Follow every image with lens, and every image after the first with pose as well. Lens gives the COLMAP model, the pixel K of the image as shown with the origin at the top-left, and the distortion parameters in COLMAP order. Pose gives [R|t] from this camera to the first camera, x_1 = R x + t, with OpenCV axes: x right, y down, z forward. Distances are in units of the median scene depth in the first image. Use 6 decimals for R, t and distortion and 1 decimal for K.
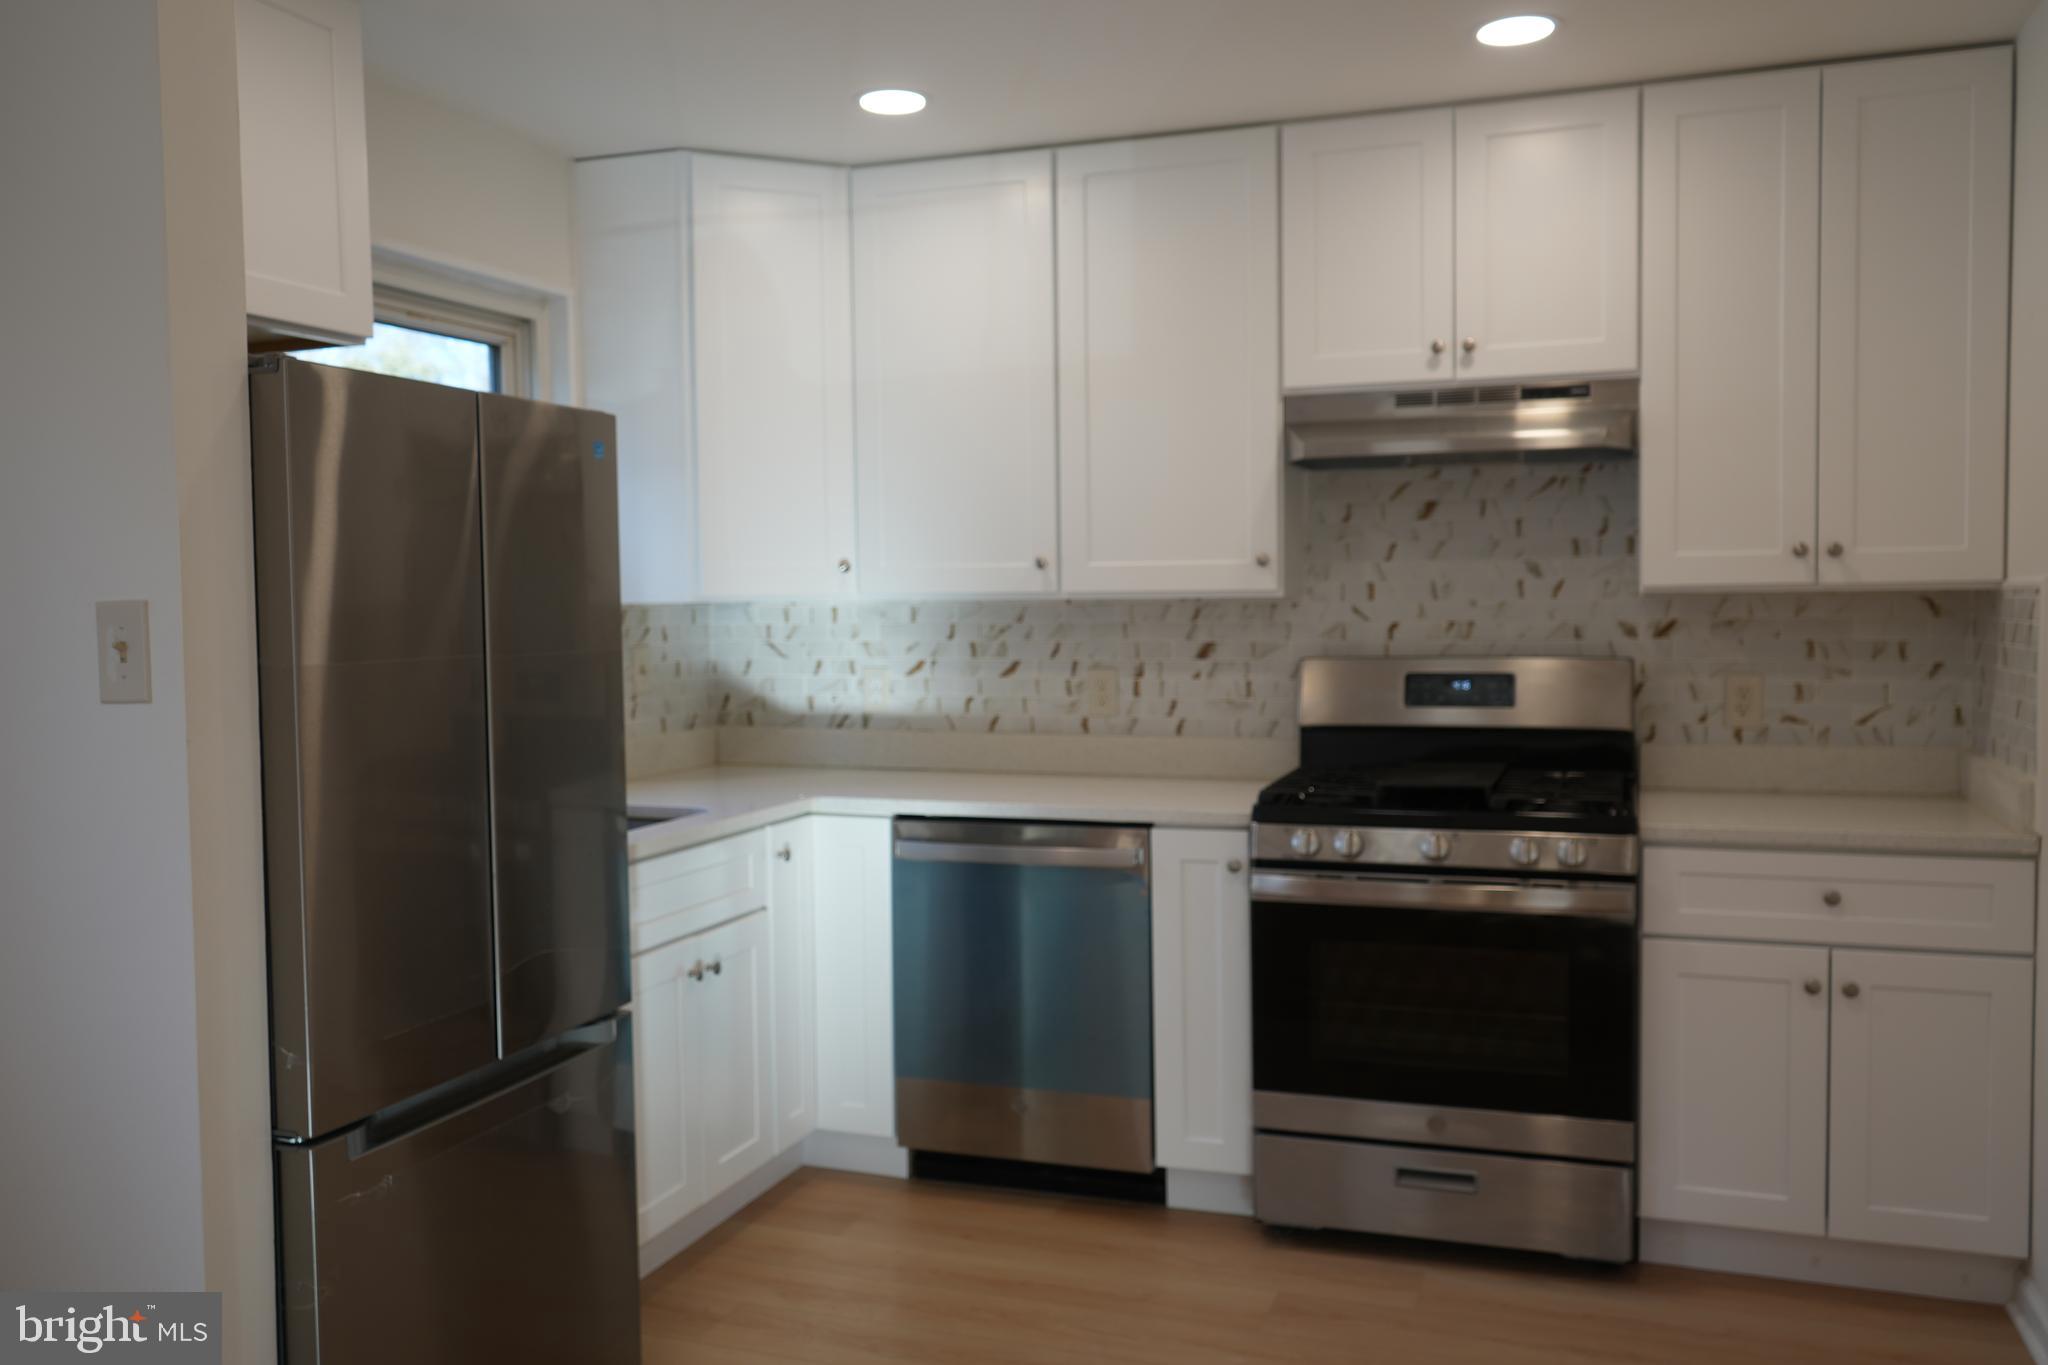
lens RADIAL K [[1653.1, 0, 1024.0], [0, 1653.1, 682.5], [0, 0, 1]] dist [-0.016714, 0.014327]
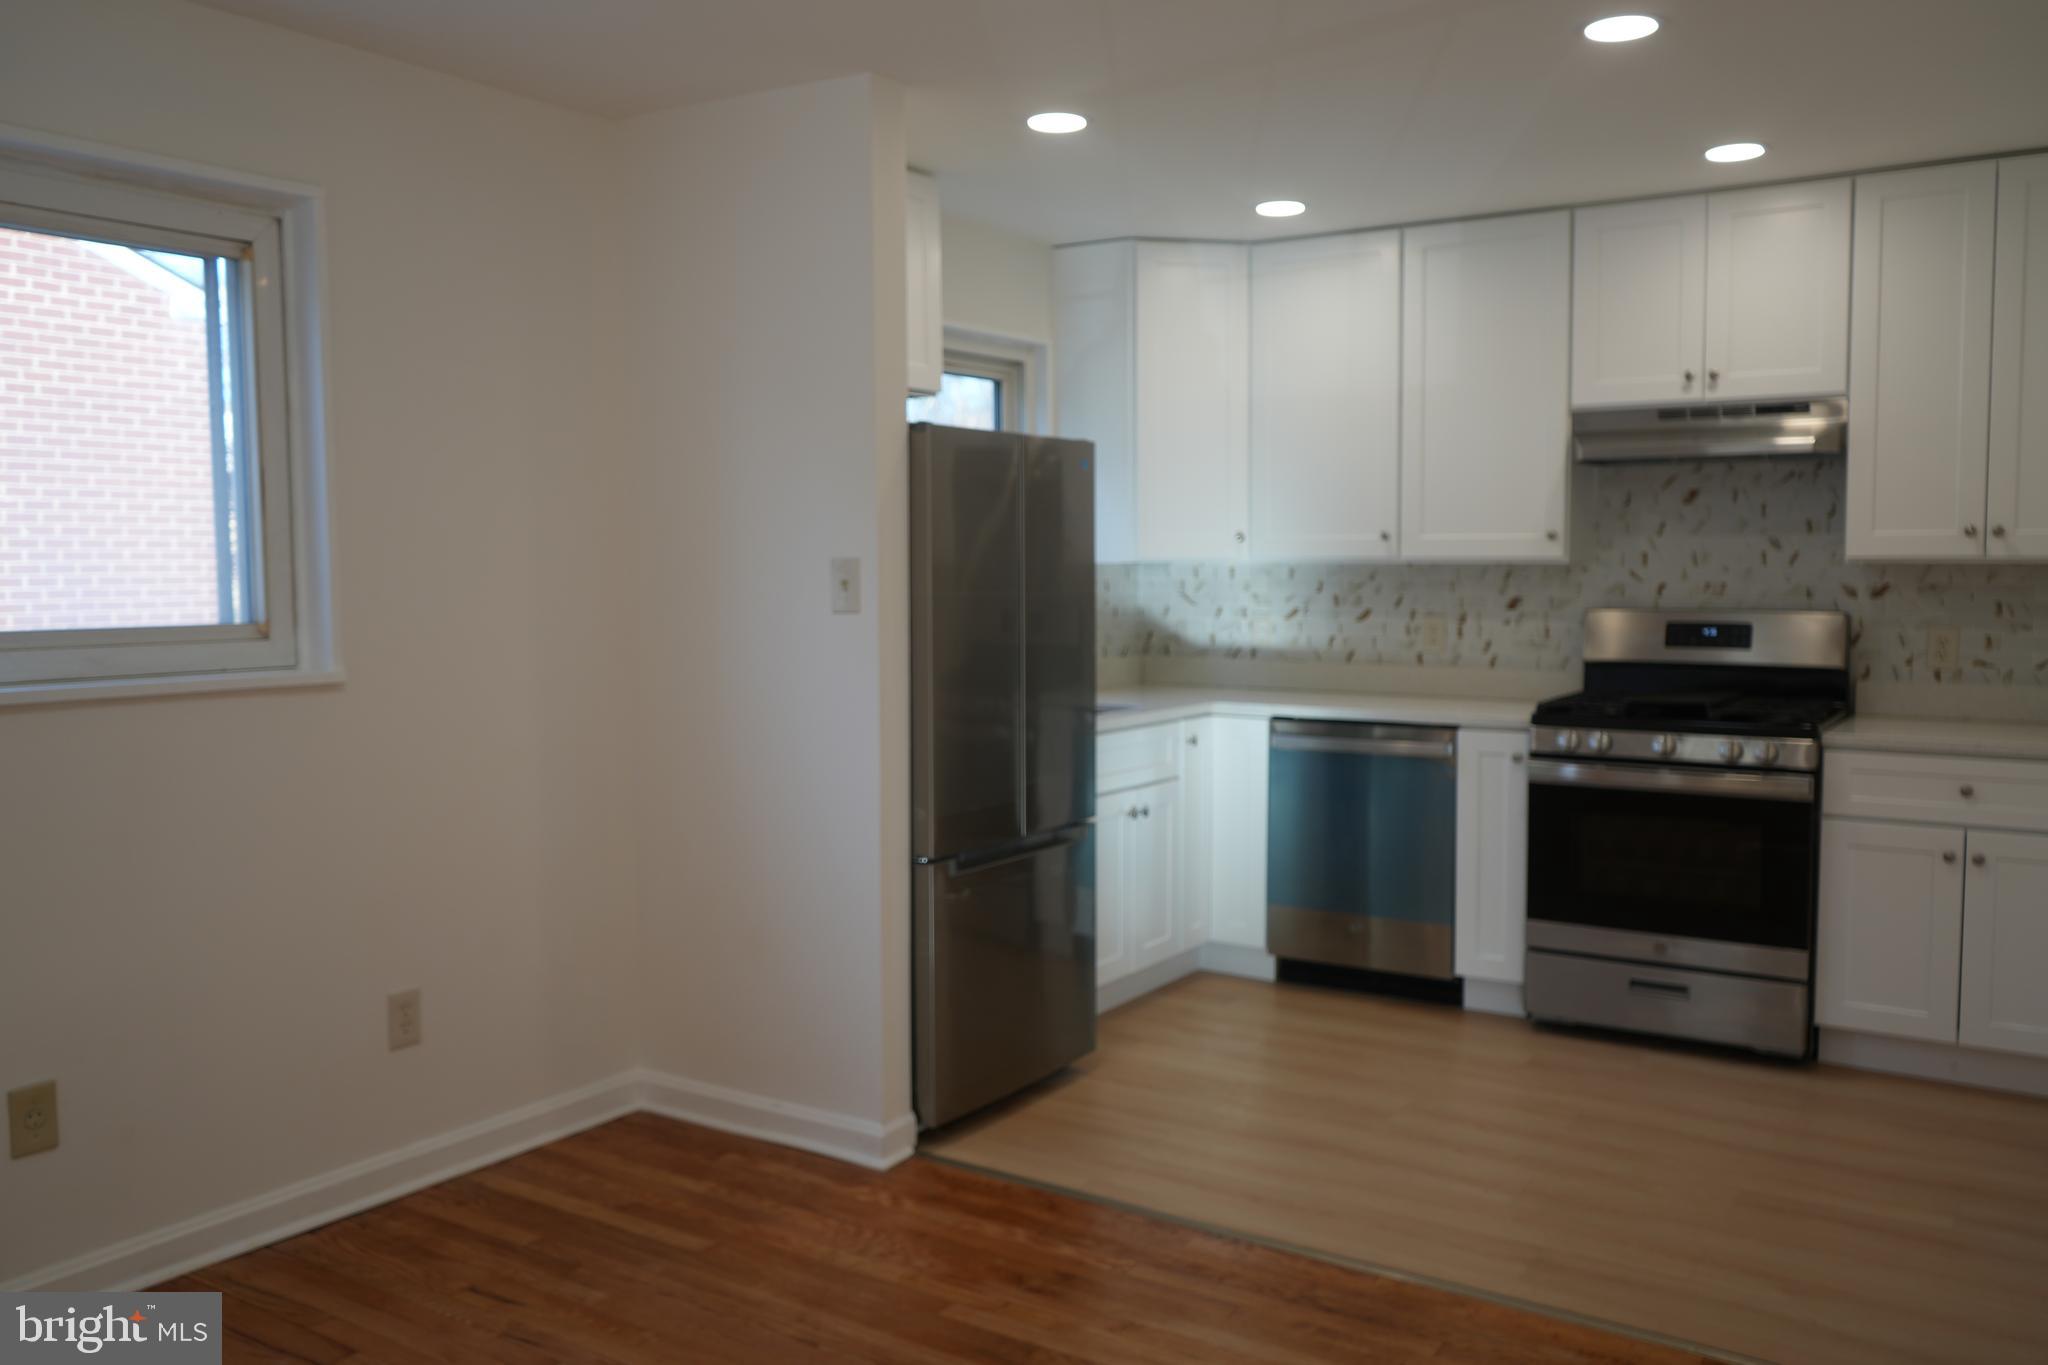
lens RADIAL K [[1614.2, 0, 1024.0], [0, 1614.2, 682.5], [0, 0, 1]] dist [-0.033540, 0.012119]
pose [[0.970596, 0.026530, -0.239248, 0.042854], [-0.020578, 0.999414, 0.027343, 0.018016], [0.239833, -0.021616, 0.970573, -0.361113]]
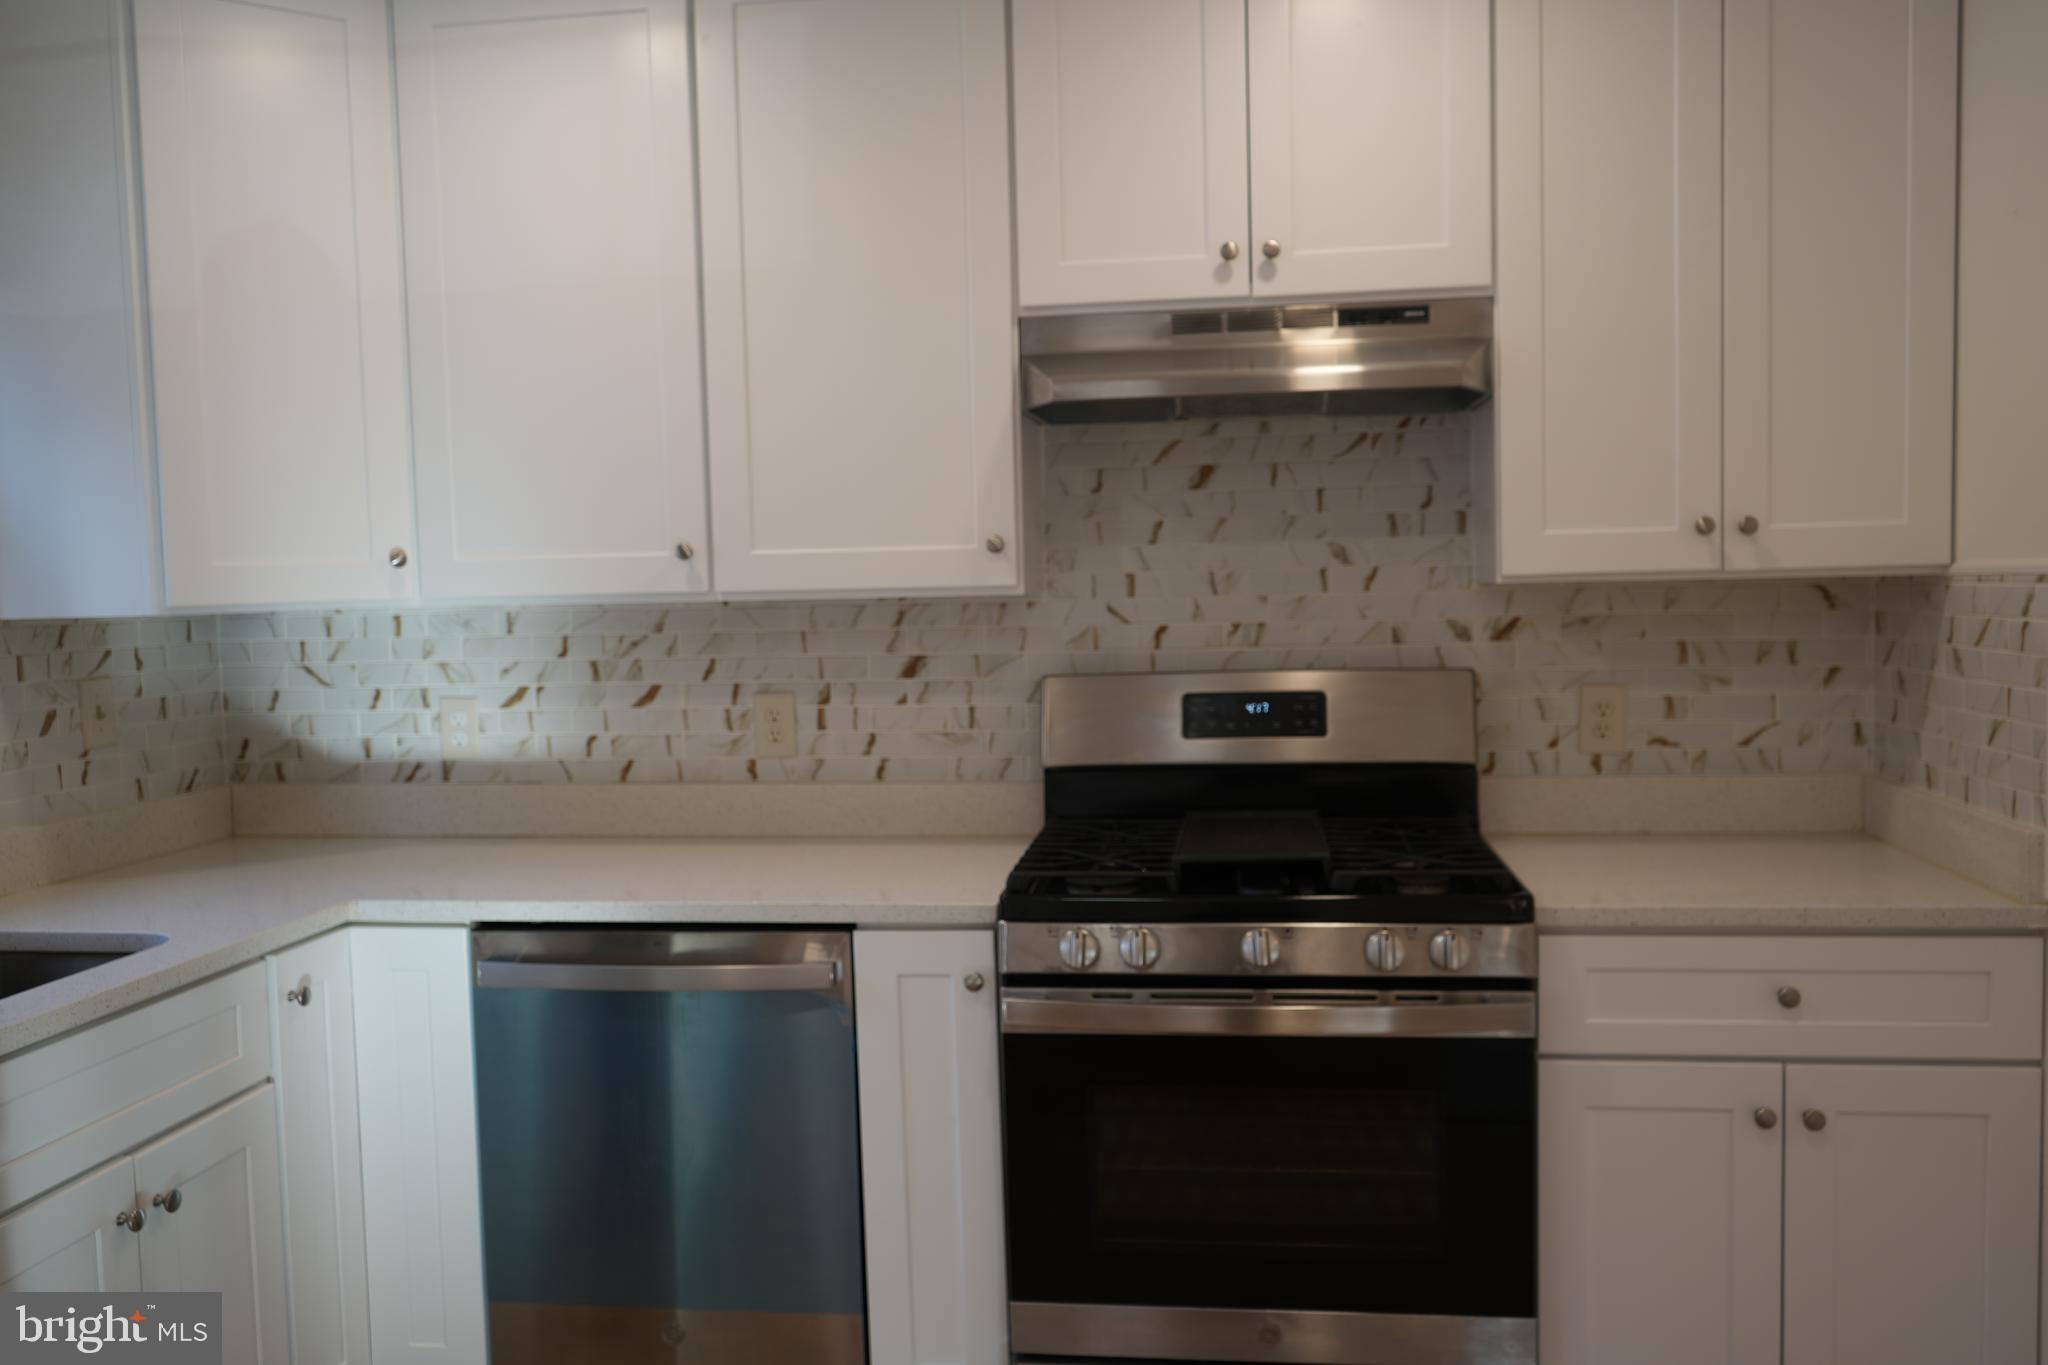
lens RADIAL K [[1647.0, 0, 1024.0], [0, 1647.0, 682.5], [0, 0, 1]] dist [-0.017051, -0.004744]
pose [[0.978913, -0.024403, 0.202814, 0.008391], [0.022828, 0.999688, 0.010100, -0.020168], [-0.202997, -0.005257, 0.979165, 0.283781]]
